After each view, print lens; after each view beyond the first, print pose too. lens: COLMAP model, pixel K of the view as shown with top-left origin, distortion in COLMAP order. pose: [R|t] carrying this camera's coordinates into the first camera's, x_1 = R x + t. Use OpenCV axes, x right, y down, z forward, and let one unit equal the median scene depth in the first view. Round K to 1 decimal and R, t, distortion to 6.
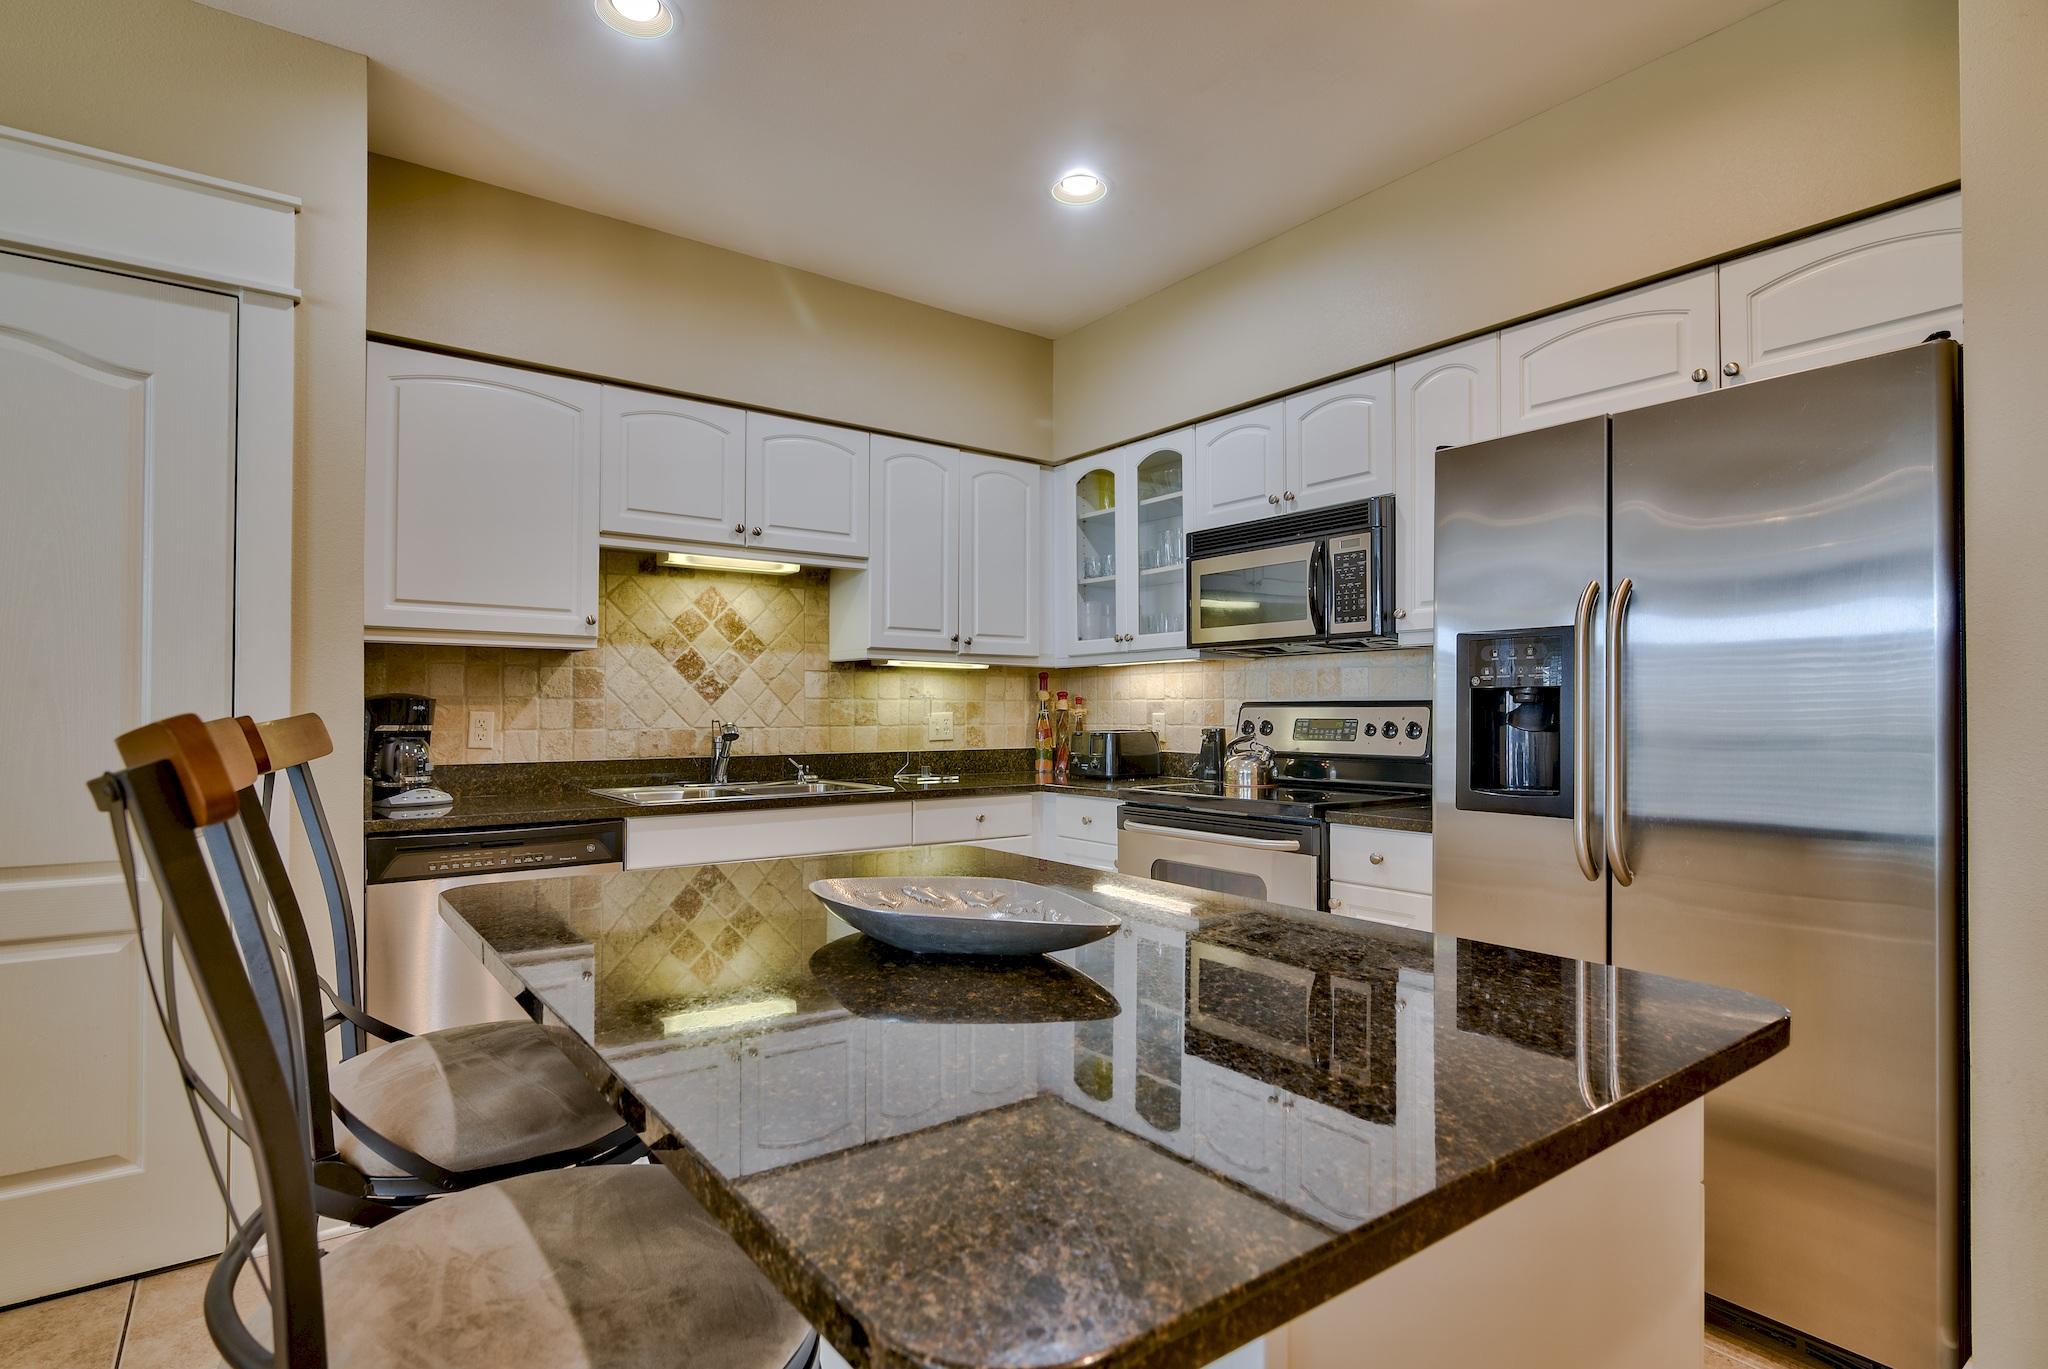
lens RADIAL K [[1013.7, 0, 986.2], [0, 1013.7, 697.4], [0, 0, 1]] dist [-0.002404, -0.000249]
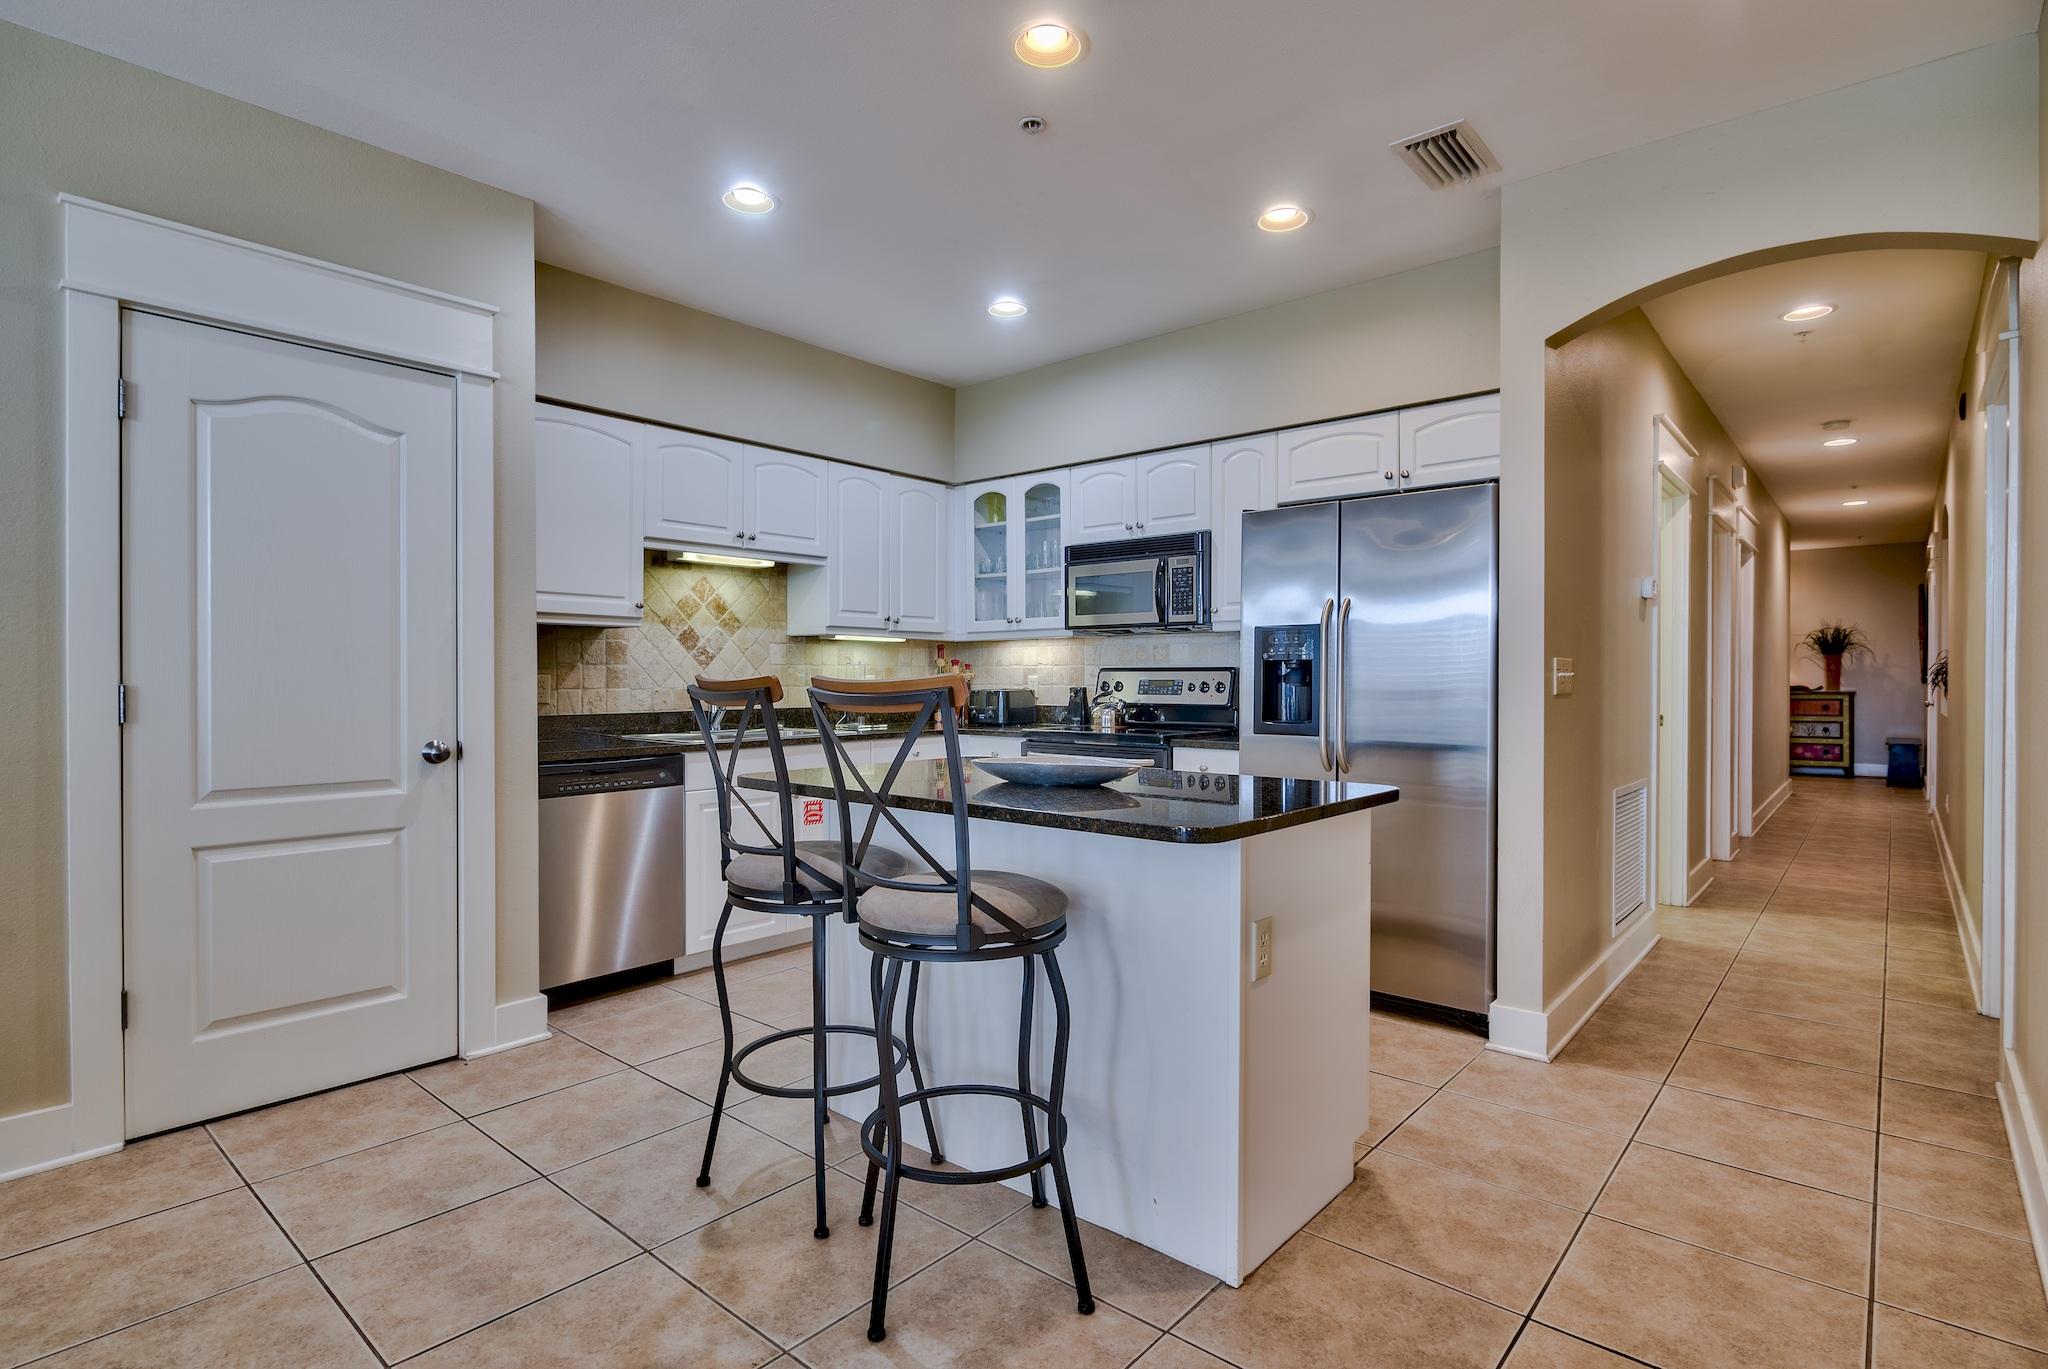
lens RADIAL K [[1011.1, 0, 990.9], [0, 1011.1, 683.7], [0, 0, 1]] dist [0.000837, 0.000109]
pose [[0.976065, -0.002076, 0.217470, -0.205498], [-0.002567, 0.999775, 0.021065, -0.002766], [-0.217465, -0.021119, 0.975840, -0.336920]]
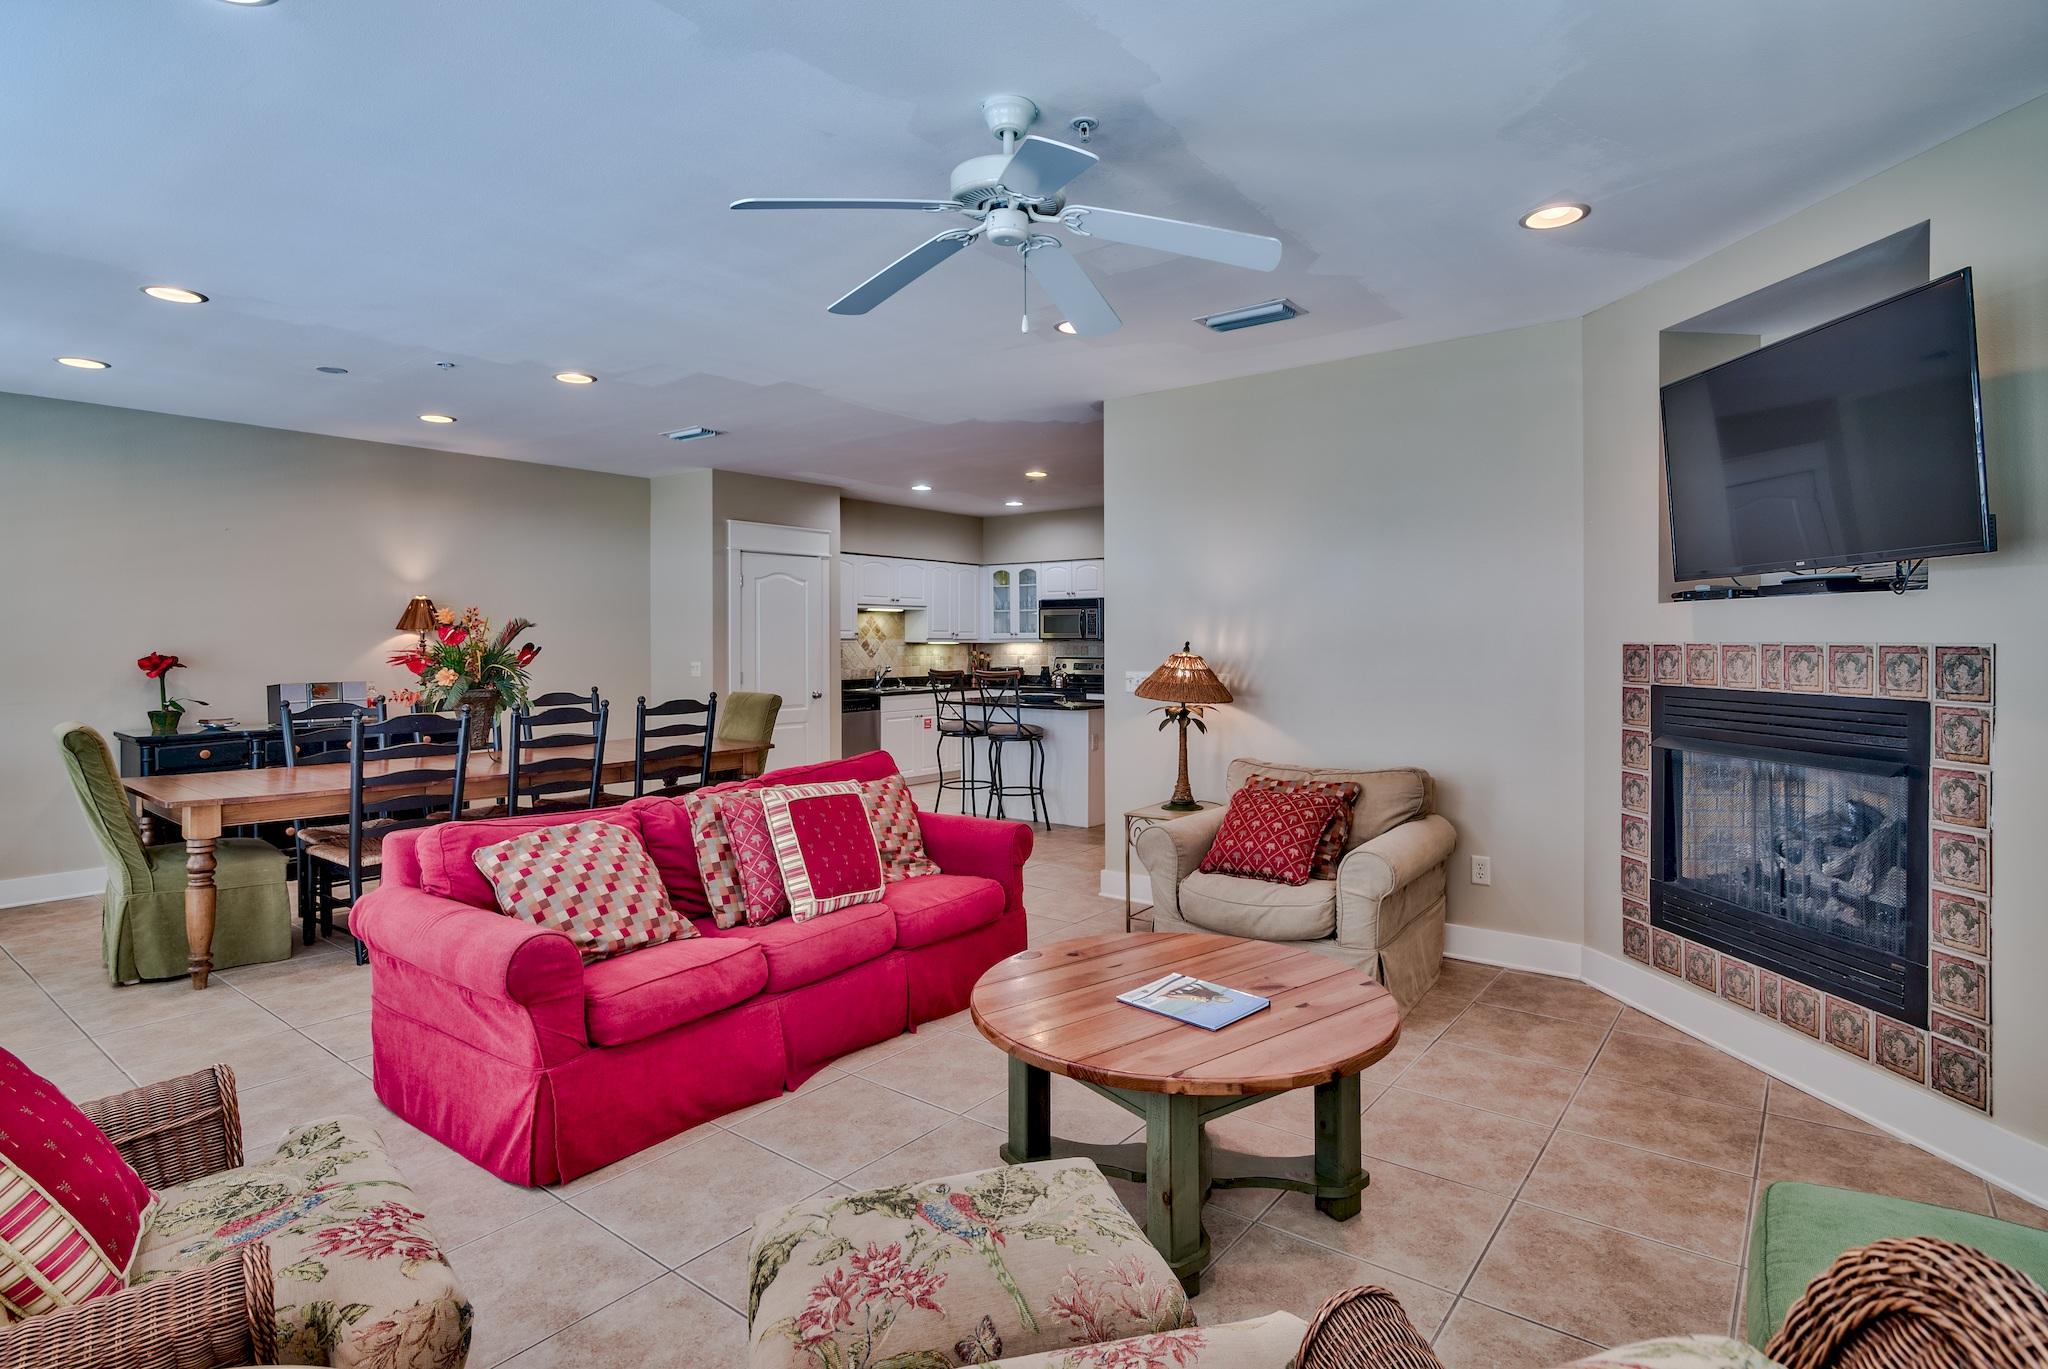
lens RADIAL K [[1042.2, 0, 1026.7], [0, 1042.2, 626.8], [0, 0, 1]] dist [-0.001741, -0.001149]
pose [[0.958144, 0.002025, 0.286279, -0.710070], [-0.003021, 0.999991, 0.003036, -0.095326], [-0.286270, -0.003773, 0.958141, -1.912893]]
